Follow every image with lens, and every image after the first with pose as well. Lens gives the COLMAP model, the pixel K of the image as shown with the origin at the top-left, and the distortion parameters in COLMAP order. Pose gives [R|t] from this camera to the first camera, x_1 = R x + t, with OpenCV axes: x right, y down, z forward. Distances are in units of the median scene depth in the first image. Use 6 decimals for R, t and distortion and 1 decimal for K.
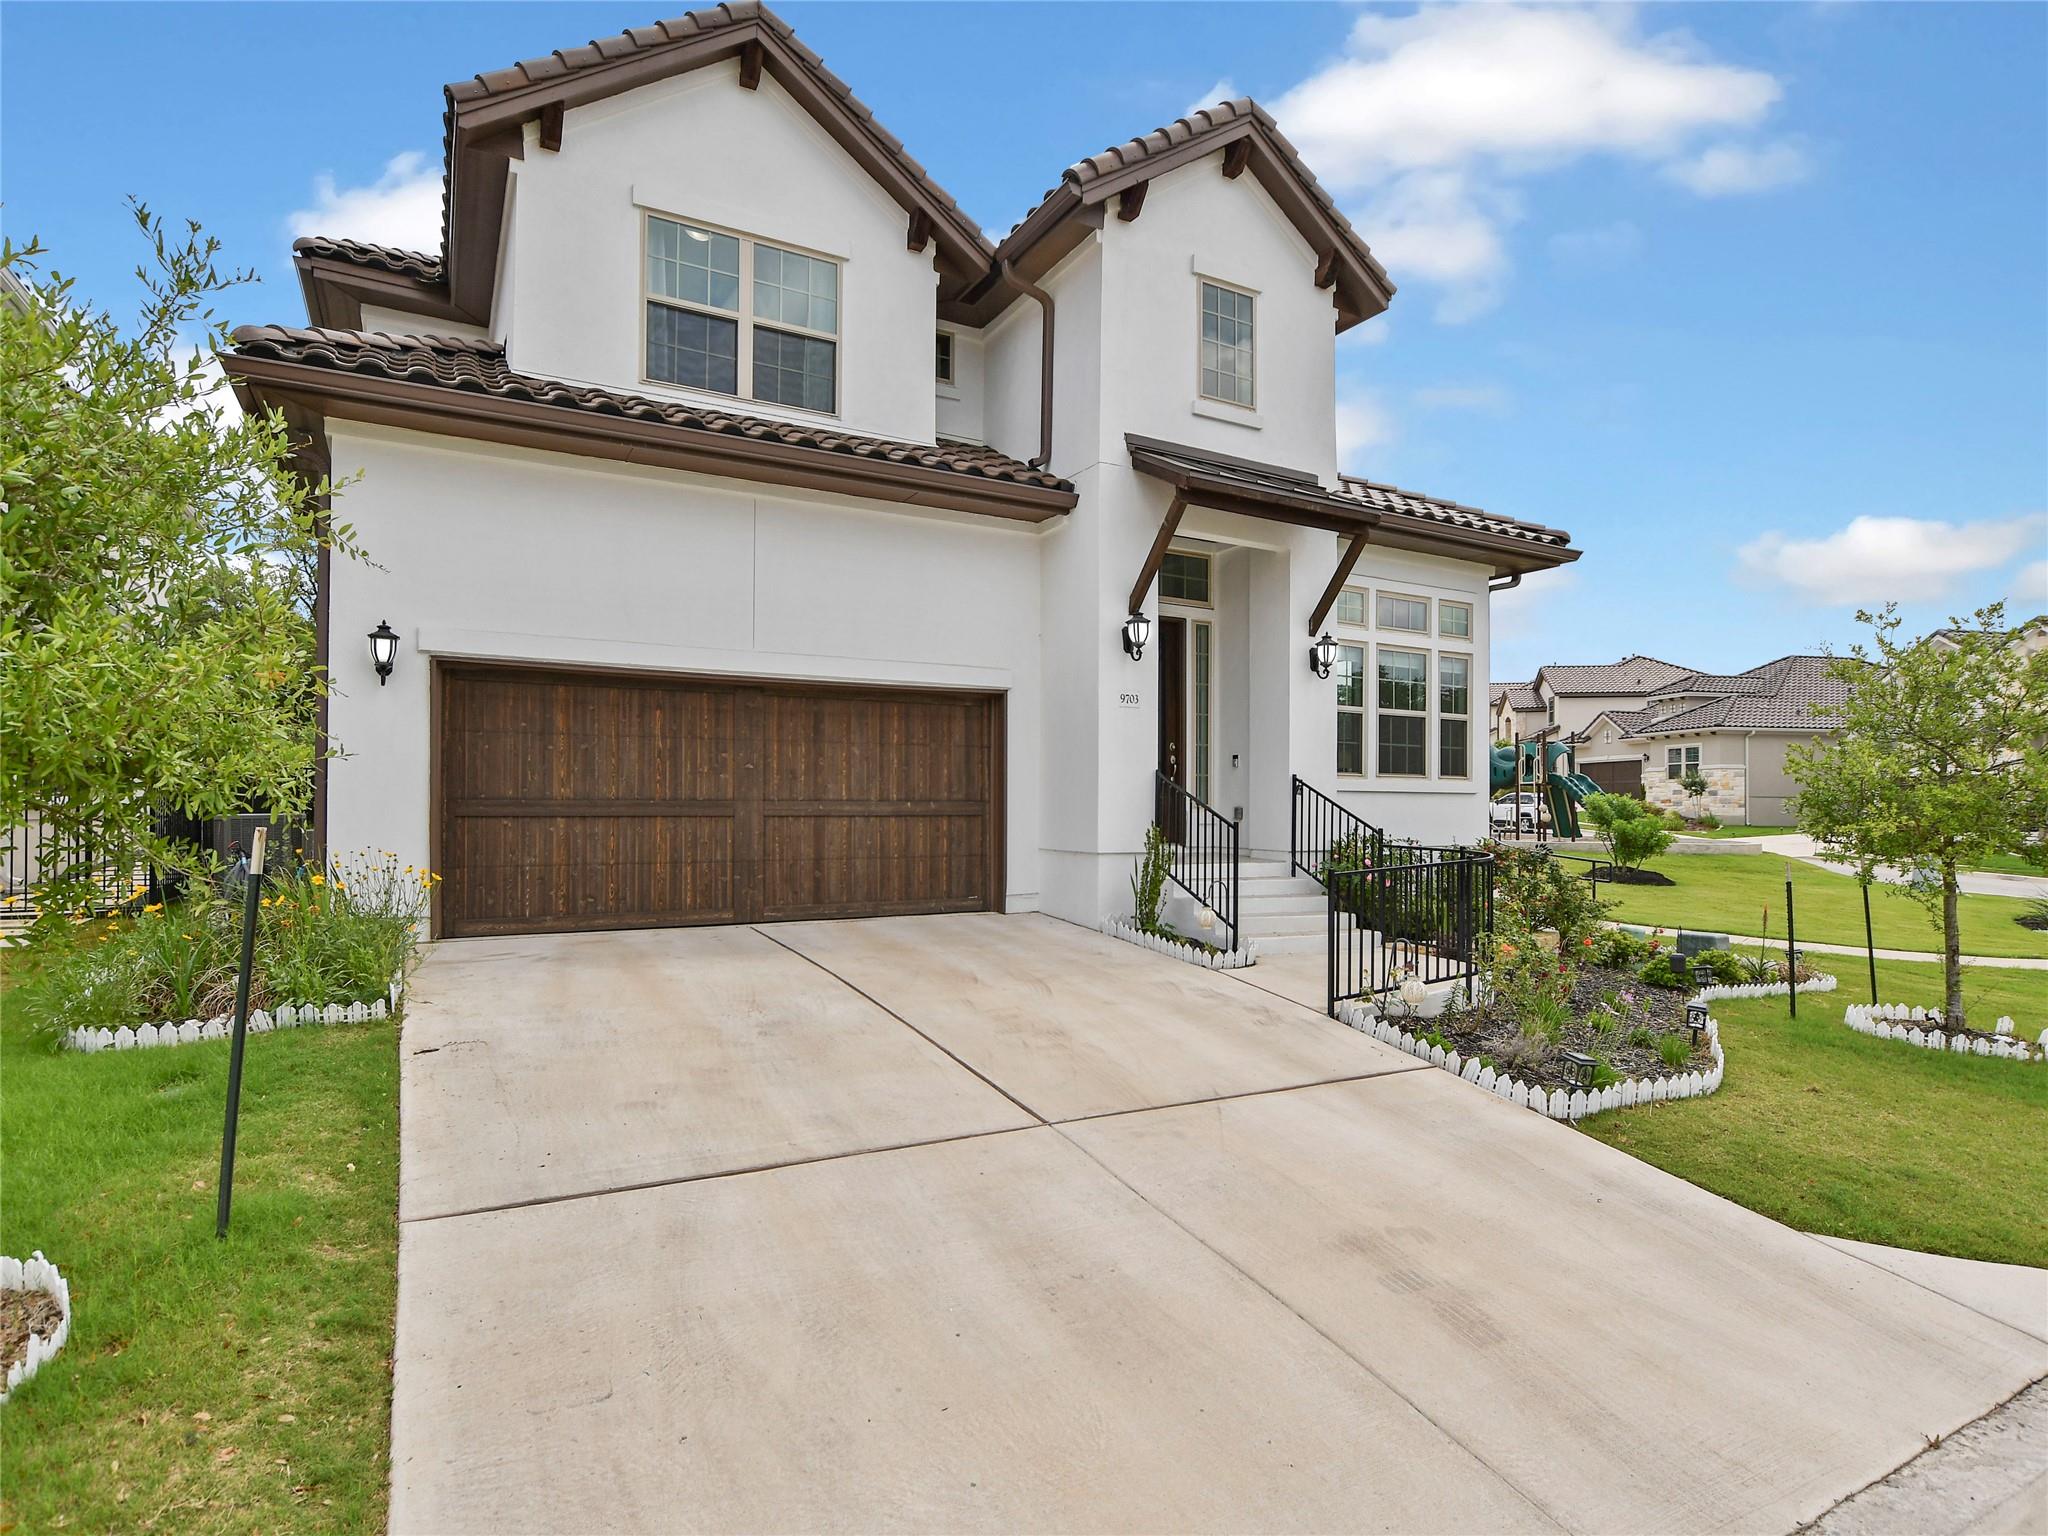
lens RADIAL K [[1019.8, 0, 1044.8], [0, 1019.8, 796.7], [0, 0, 1]] dist [-0.000603, -0.000300]
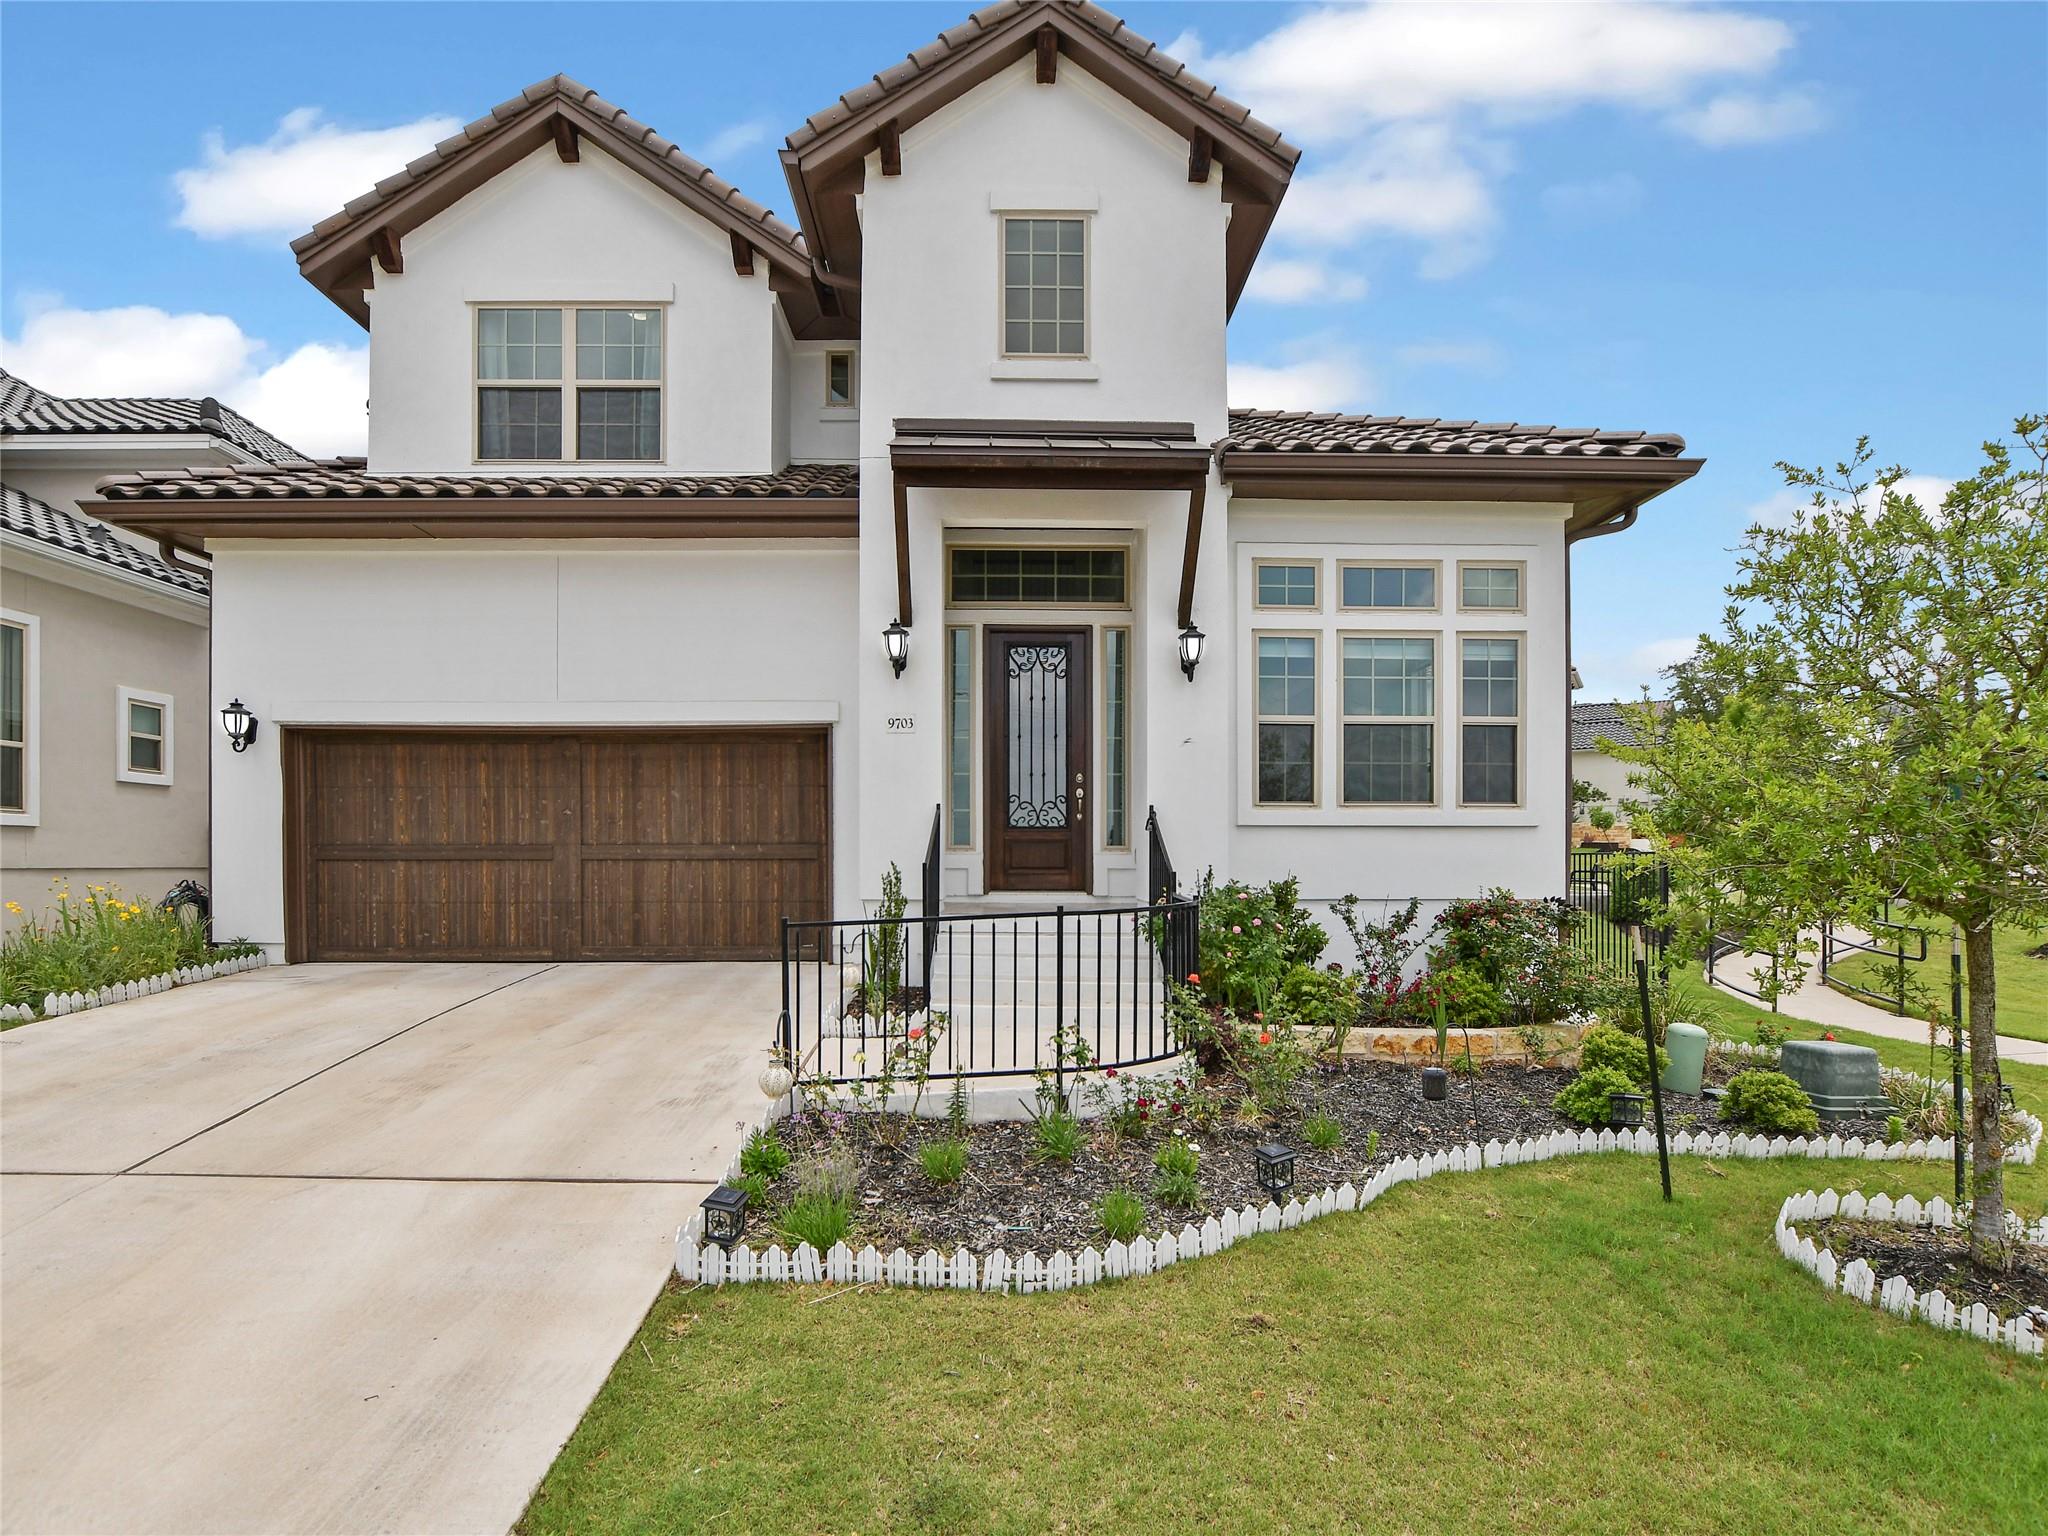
lens RADIAL K [[1021.1, 0, 1021.5], [0, 1021.1, 859.6], [0, 0, 1]] dist [-0.003274, -0.000173]
pose [[0.888933, -0.005454, -0.458005, 0.570149], [0.009462, 0.999934, 0.006457, 0.015589], [0.457940, -0.010073, 0.888926, 0.265925]]
